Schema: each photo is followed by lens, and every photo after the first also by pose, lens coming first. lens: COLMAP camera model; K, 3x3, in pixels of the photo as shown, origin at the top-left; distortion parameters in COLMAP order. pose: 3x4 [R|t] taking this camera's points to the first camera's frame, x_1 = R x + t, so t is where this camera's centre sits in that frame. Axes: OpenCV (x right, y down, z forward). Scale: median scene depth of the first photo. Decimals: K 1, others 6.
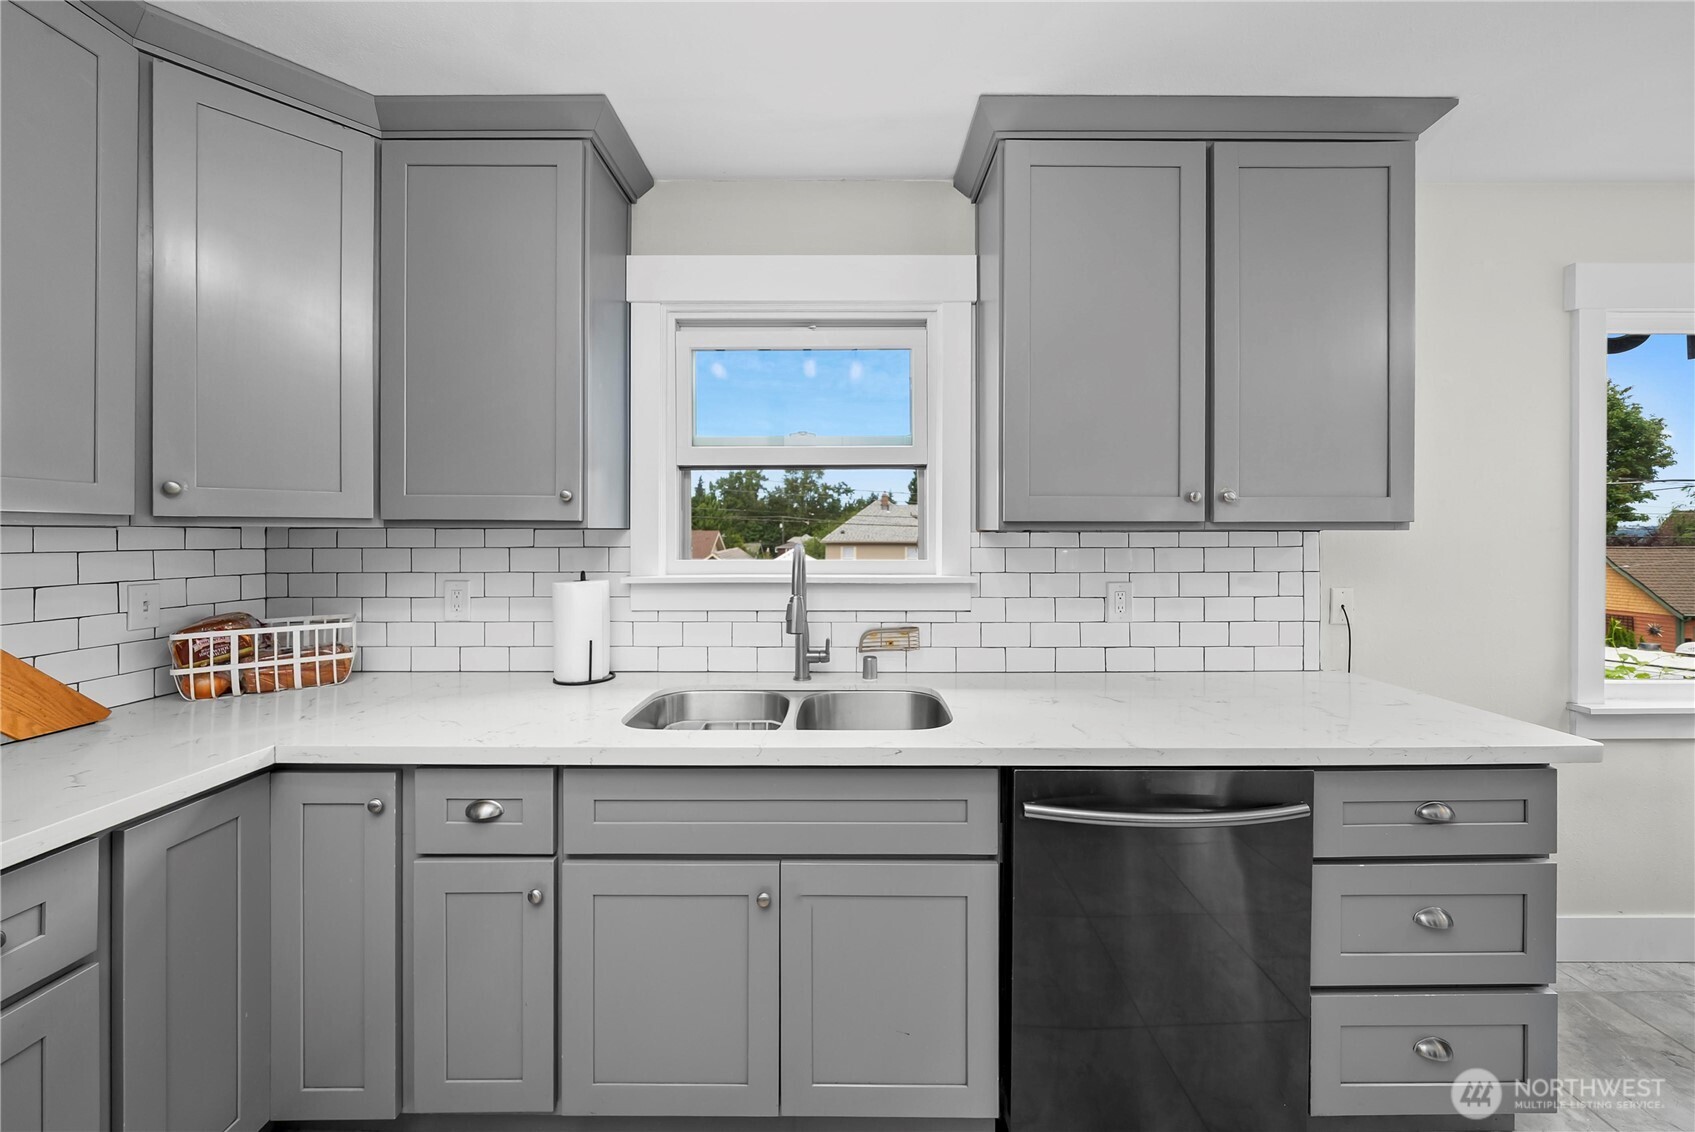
lens RADIAL K [[592.9, 0, 850.7], [0, 592.9, 537.4], [0, 0, 1]] dist [-0.006163, 0.000121]
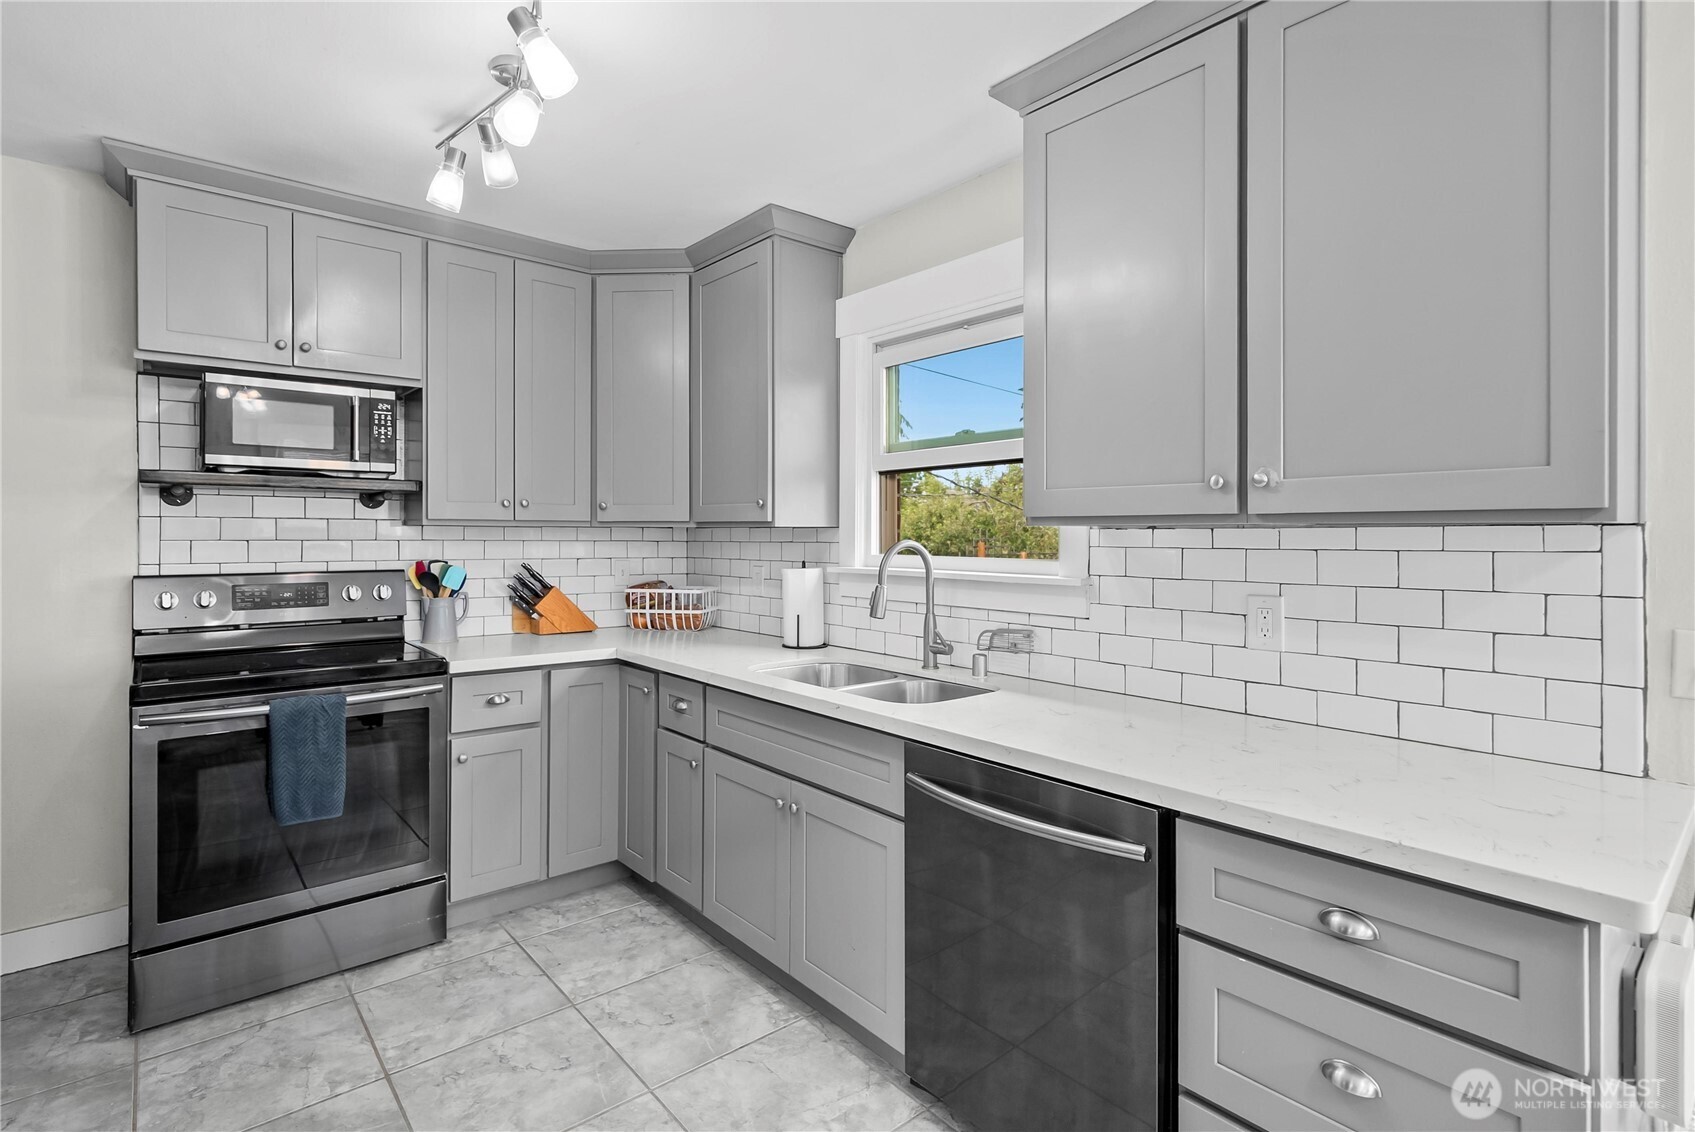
lens RADIAL K [[812.1, 0, 847.0], [0, 812.1, 536.4], [0, 0, 1]] dist [-0.001709, -0.000071]
pose [[0.649626, 0.003058, -0.760247, 0.971816], [-0.003263, 0.999994, 0.001234, 0.002473], [0.760247, 0.001679, 0.649633, -0.058633]]
